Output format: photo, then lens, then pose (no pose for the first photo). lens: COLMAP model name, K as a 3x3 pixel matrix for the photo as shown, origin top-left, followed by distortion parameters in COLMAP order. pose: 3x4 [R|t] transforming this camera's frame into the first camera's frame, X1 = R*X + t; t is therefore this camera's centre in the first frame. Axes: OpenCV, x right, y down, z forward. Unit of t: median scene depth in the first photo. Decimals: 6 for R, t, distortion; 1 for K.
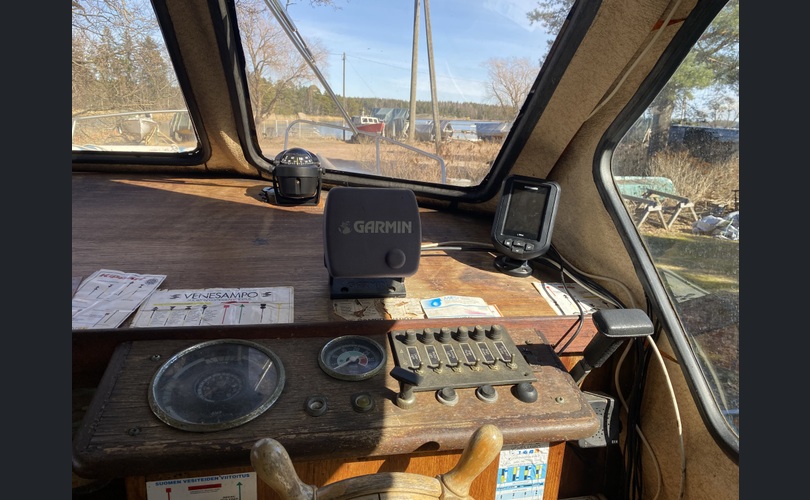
lens RADIAL K [[521.6, 0, 405.0], [0, 521.6, 250.0], [0, 0, 1]] dist [0.026003, -0.001314]
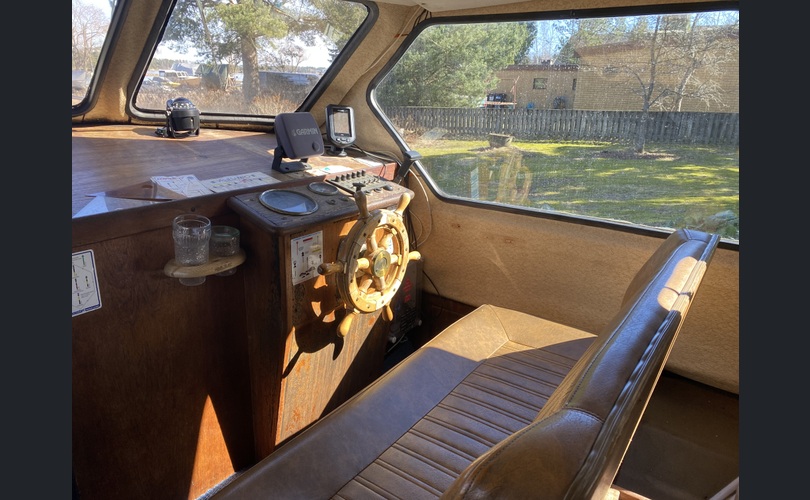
lens RADIAL K [[521.6, 0, 405.0], [0, 521.6, 250.0], [0, 0, 1]] dist [0.026003, -0.001314]
pose [[0.736491, -0.237934, 0.633221, -0.935056], [0.177347, 0.971271, 0.158686, 0.119621], [-0.652786, -0.004571, 0.757529, -0.644420]]
